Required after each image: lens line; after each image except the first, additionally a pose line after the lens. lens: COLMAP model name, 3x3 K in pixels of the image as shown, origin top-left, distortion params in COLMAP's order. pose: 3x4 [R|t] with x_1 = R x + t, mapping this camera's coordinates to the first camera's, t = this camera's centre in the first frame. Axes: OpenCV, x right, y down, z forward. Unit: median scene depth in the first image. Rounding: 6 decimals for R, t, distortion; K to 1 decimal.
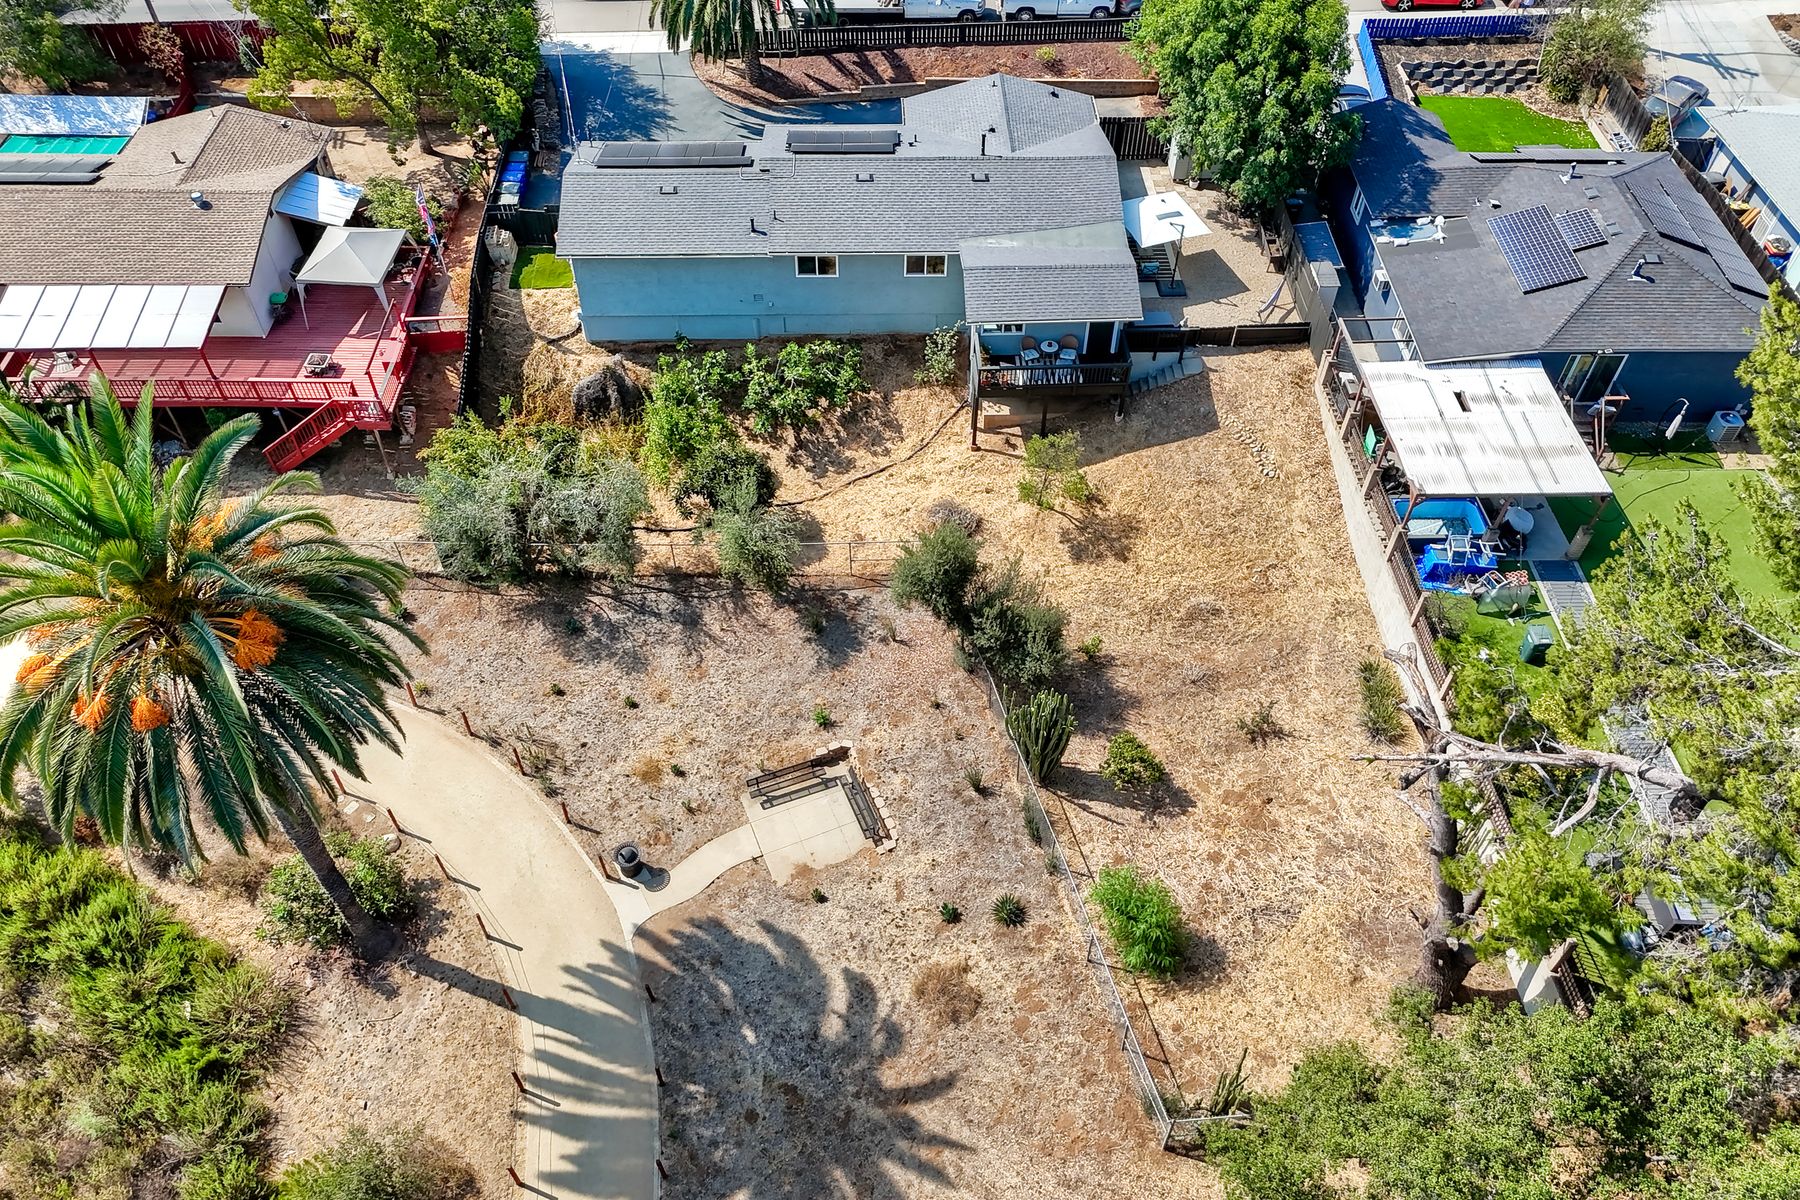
lens RADIAL K [[1407.0, 0, 900.0], [0, 1407.0, 600.0], [0, 0, 1]] dist [0.055059, -0.000938]
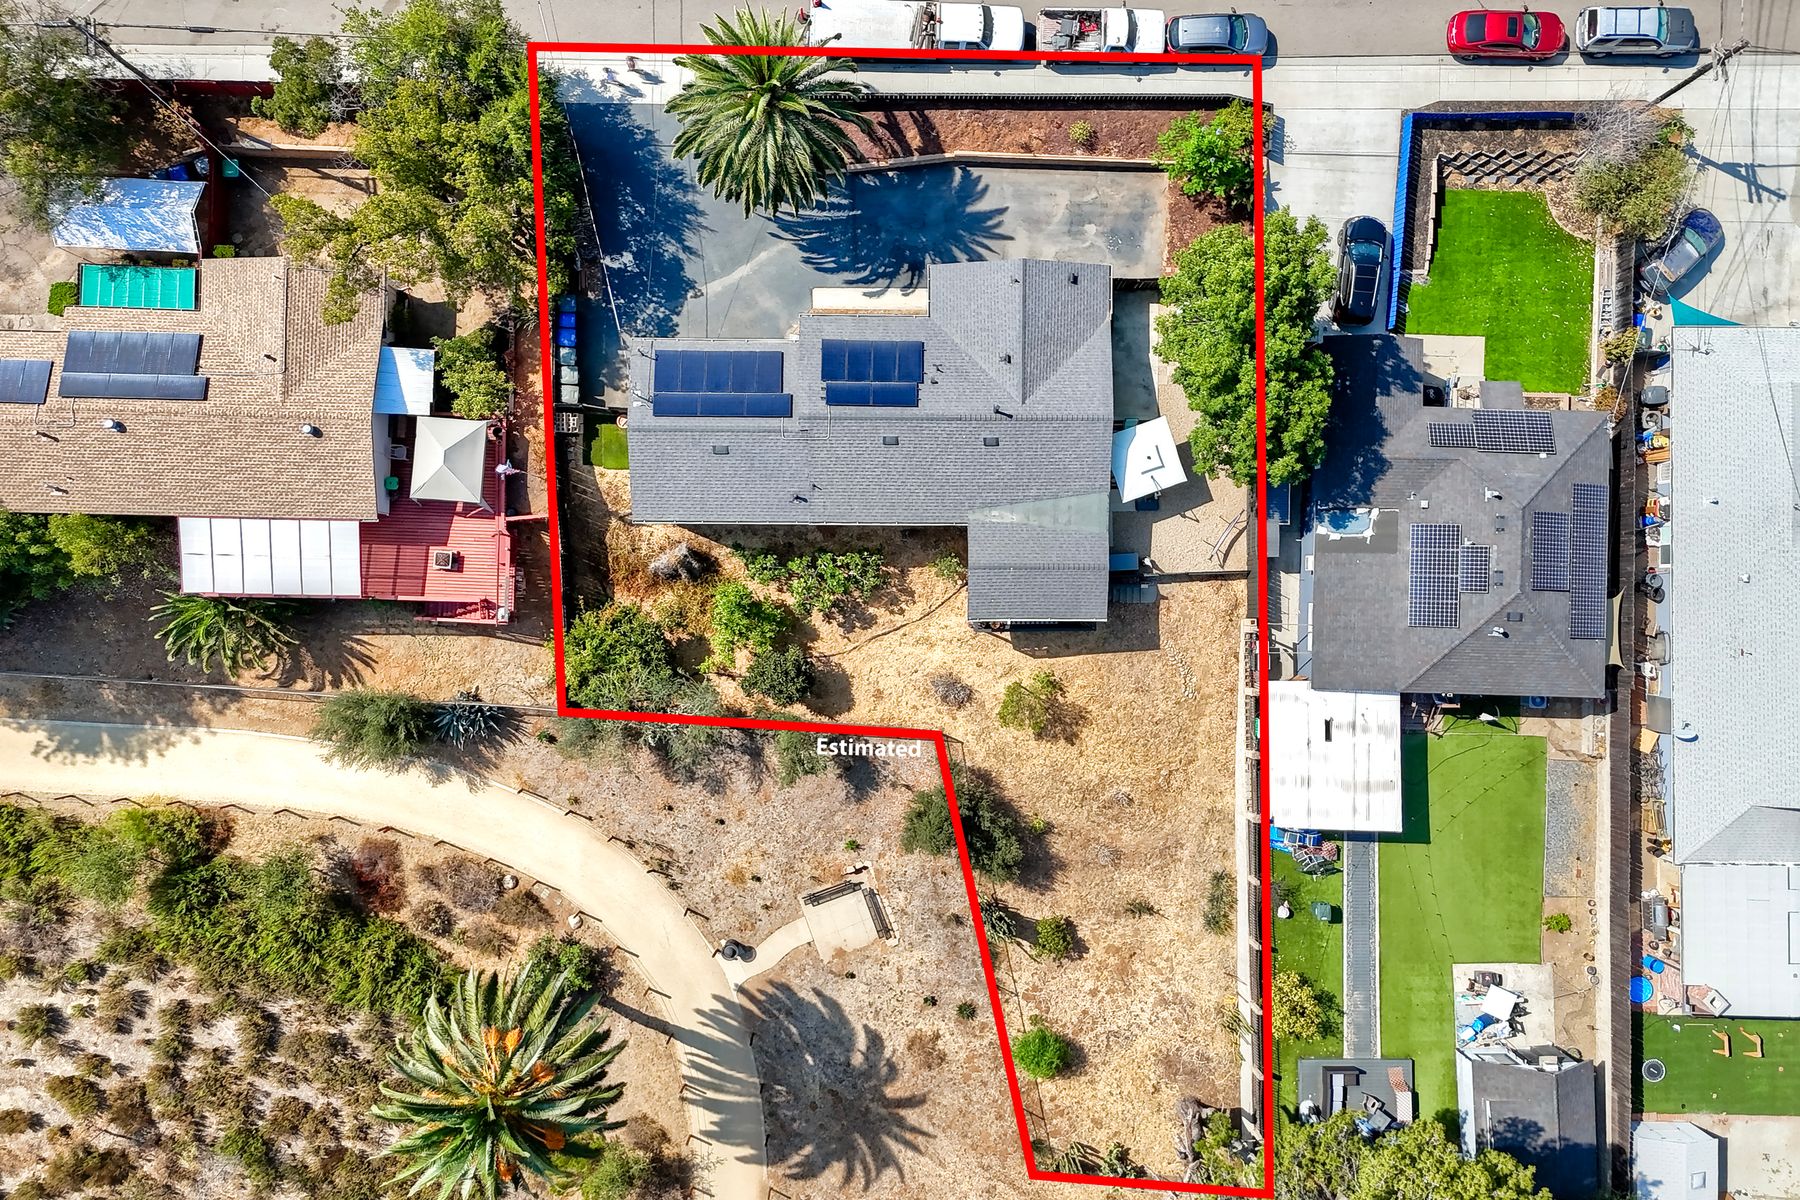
lens RADIAL K [[1446.9, 0, 900.0], [0, 1446.9, 600.0], [0, 0, 1]] dist [0.066485, 0.001864]
pose [[0.999439, 0.031931, 0.010121, -0.028836], [-0.030361, 0.735884, 0.676427, -1.167411], [0.014151, -0.676354, 0.736441, 0.060423]]
